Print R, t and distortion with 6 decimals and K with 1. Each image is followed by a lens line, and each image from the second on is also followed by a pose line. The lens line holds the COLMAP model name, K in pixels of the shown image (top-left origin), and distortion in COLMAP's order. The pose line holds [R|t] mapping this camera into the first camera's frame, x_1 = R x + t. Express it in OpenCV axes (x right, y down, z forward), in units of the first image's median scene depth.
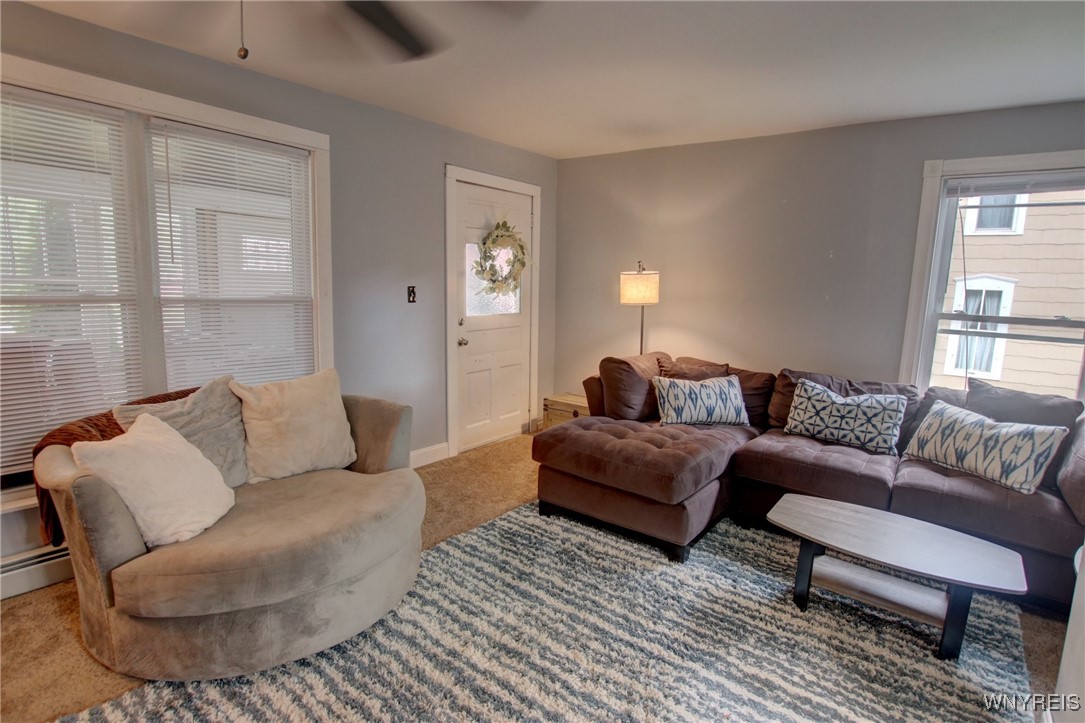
lens RADIAL K [[560.5, 0, 553.6], [0, 560.5, 365.3], [0, 0, 1]] dist [-0.032596, 0.000509]
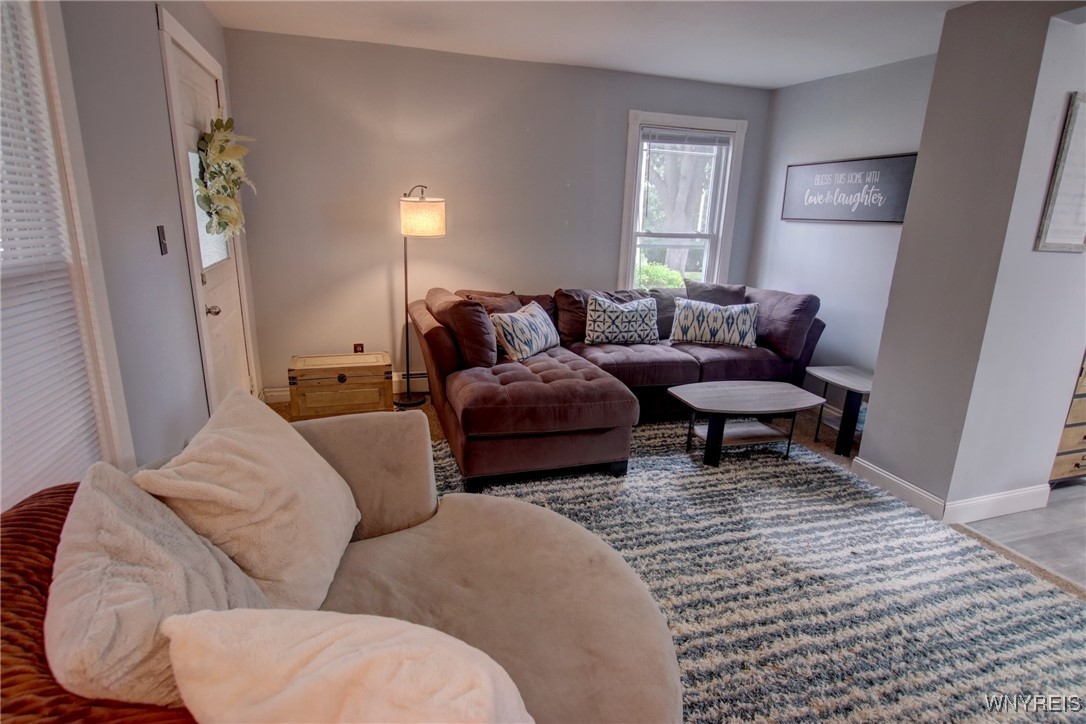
lens RADIAL K [[561.0, 0, 551.1], [0, 561.0, 363.4], [0, 0, 1]] dist [-0.032596, 0.000509]
pose [[0.572499, -0.226584, 0.787975, -0.686140], [0.111729, 0.973651, 0.198799, -0.099062], [-0.812257, -0.025772, 0.582730, 0.481871]]
